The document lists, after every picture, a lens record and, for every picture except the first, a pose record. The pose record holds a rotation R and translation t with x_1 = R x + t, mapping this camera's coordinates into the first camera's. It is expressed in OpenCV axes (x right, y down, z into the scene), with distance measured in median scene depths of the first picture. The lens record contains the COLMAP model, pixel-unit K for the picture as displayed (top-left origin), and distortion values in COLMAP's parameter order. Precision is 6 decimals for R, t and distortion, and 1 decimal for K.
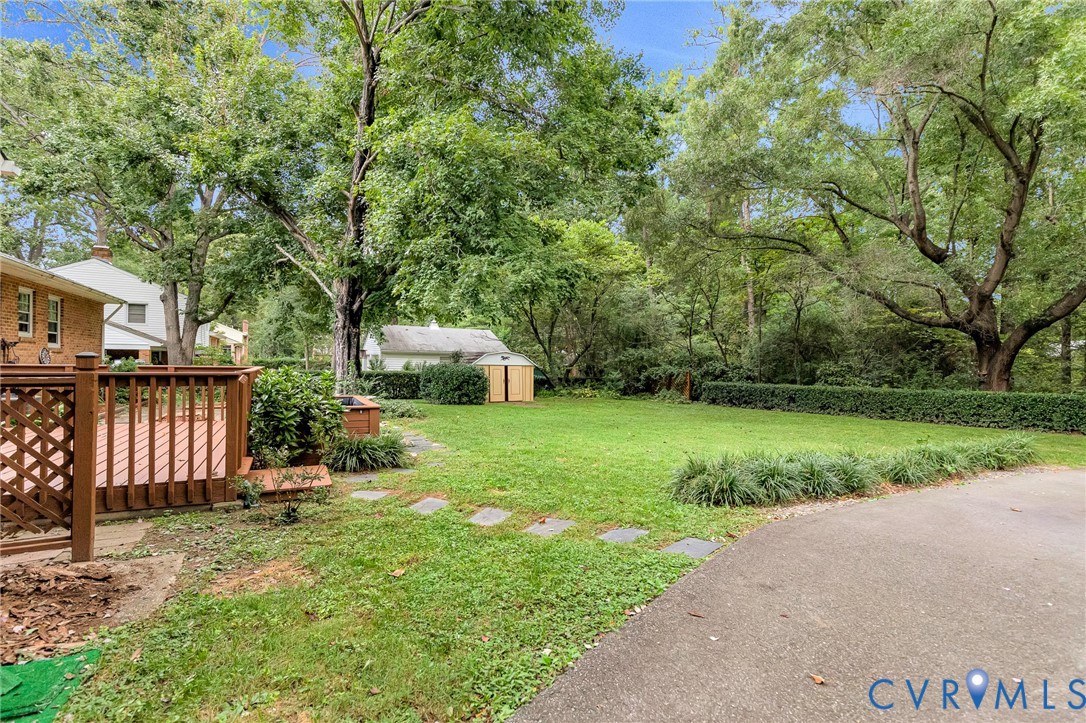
lens RADIAL K [[511.9, 0, 543.3], [0, 511.9, 363.3], [0, 0, 1]] dist [0.010029, -0.000835]
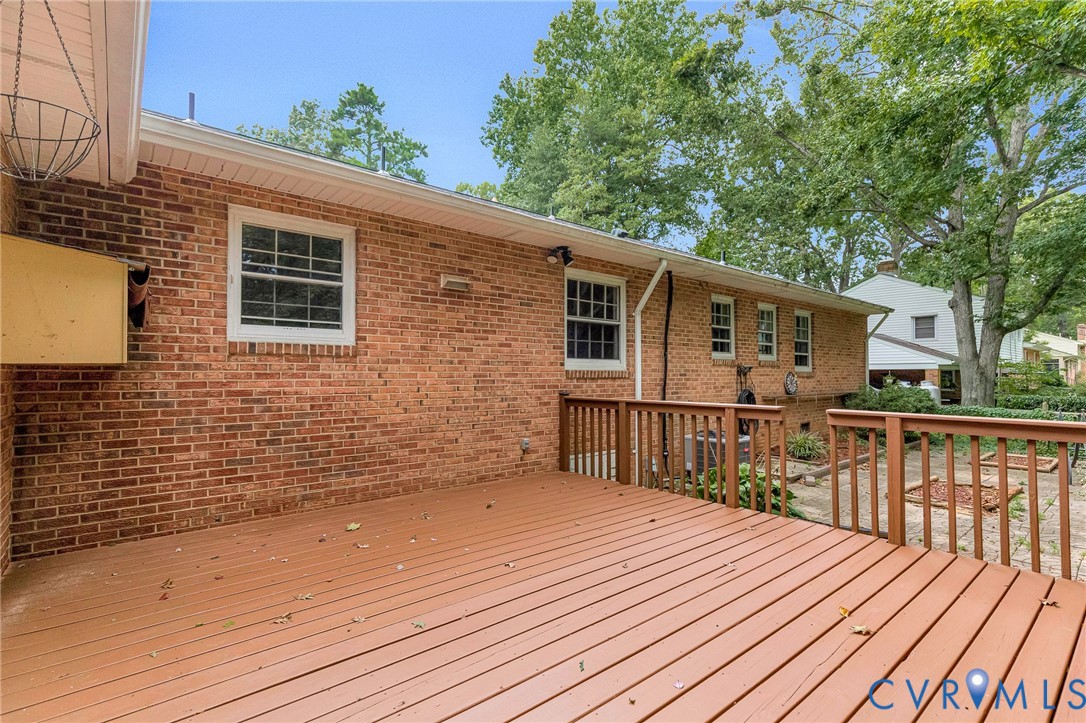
lens RADIAL K [[511.9, 0, 543.3], [0, 511.9, 363.3], [0, 0, 1]] dist [0.010029, -0.000835]
pose [[0.236866, -0.037079, -0.970834, -0.129239], [0.003112, 0.999295, -0.037407, -0.007577], [0.971537, 0.005839, 0.236815, 0.214363]]
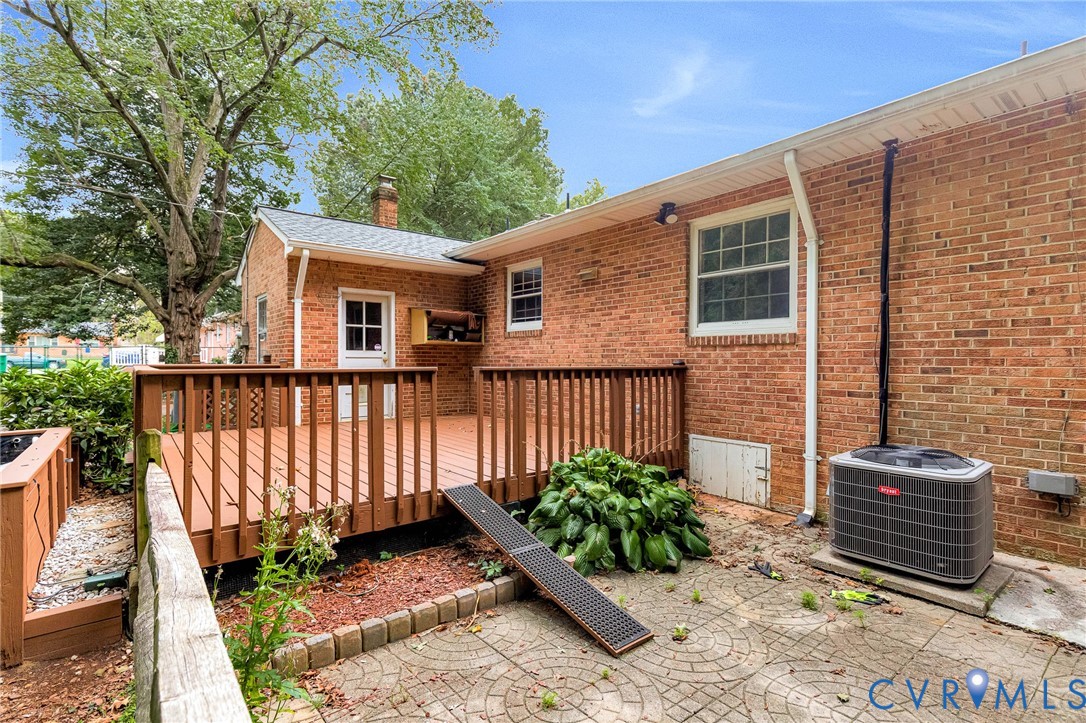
lens RADIAL K [[511.9, 0, 543.3], [0, 511.9, 363.3], [0, 0, 1]] dist [0.010029, -0.000835]
pose [[-0.976387, -0.019674, -0.215129, -0.272509], [-0.020134, 0.999797, -0.000052, -0.000286], [0.215086, 0.004281, -0.976586, 0.513883]]
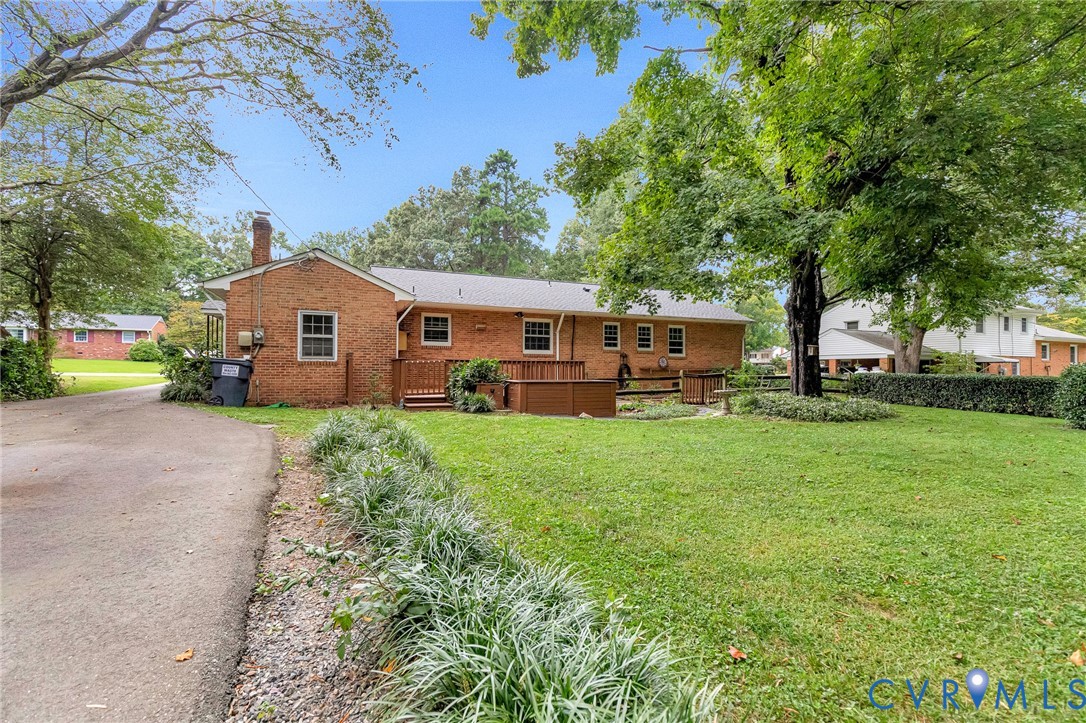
lens RADIAL K [[504.6, 0, 543.0], [0, 504.6, 361.5], [0, 0, 1]] dist [0.012702, -0.000114]
pose [[-0.054933, -0.032807, -0.997951, 0.381314], [-0.007153, 0.999447, -0.032462, 0.022941], [0.998464, 0.005355, -0.055138, 0.363883]]
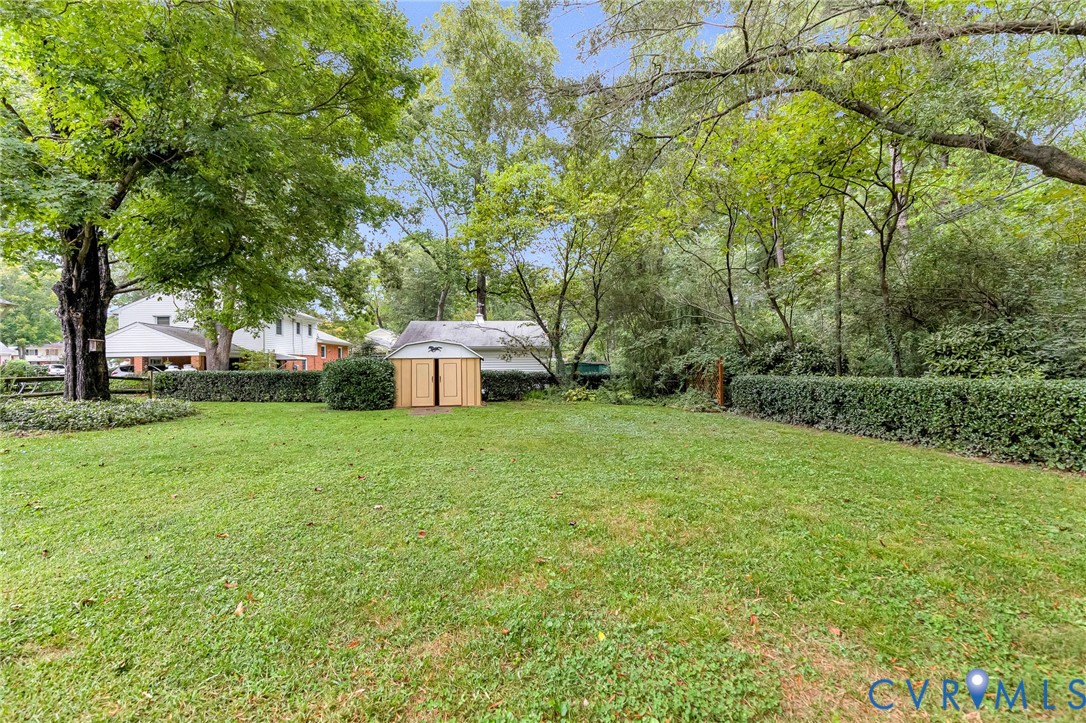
lens RADIAL K [[504.6, 0, 543.0], [0, 504.6, 361.5], [0, 0, 1]] dist [0.012702, -0.000114]
pose [[0.900092, -0.031033, -0.434593, 0.387522], [0.027091, 0.999516, -0.015263, 0.023905], [0.434856, 0.001964, 0.900498, 0.385650]]
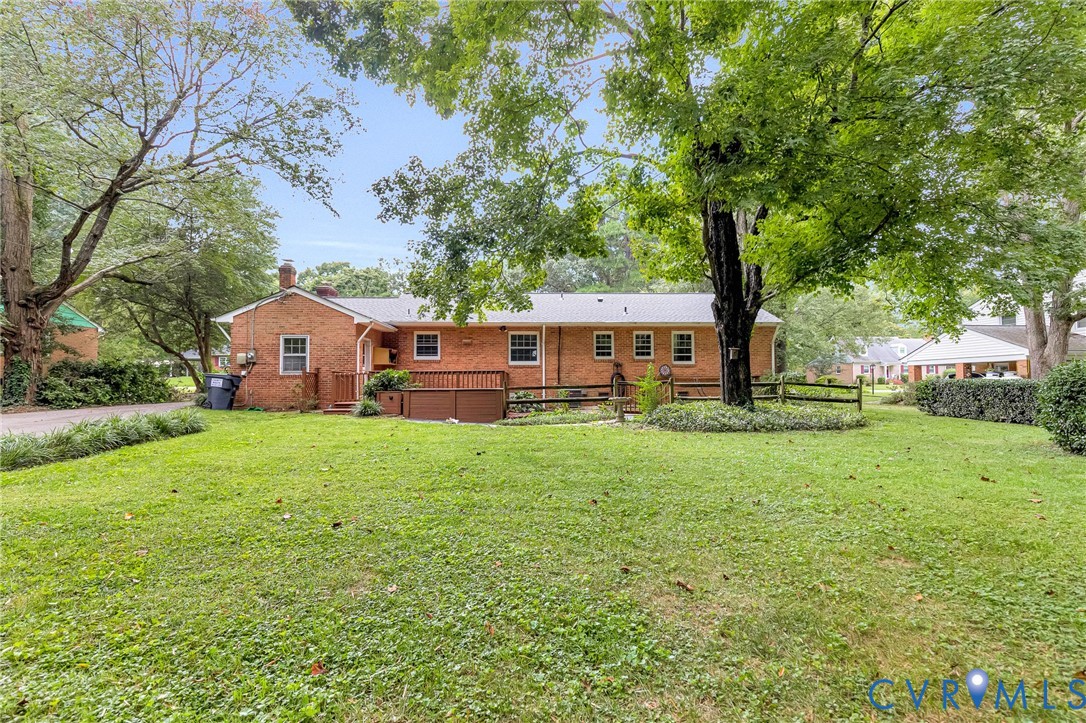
lens RADIAL K [[504.6, 0, 543.0], [0, 504.6, 361.5], [0, 0, 1]] dist [0.012702, -0.000114]
pose [[-0.406412, -0.053064, -0.912148, 0.340684], [-0.001649, 0.998353, -0.057344, 0.027537], [0.913688, -0.021802, -0.405830, 0.678318]]
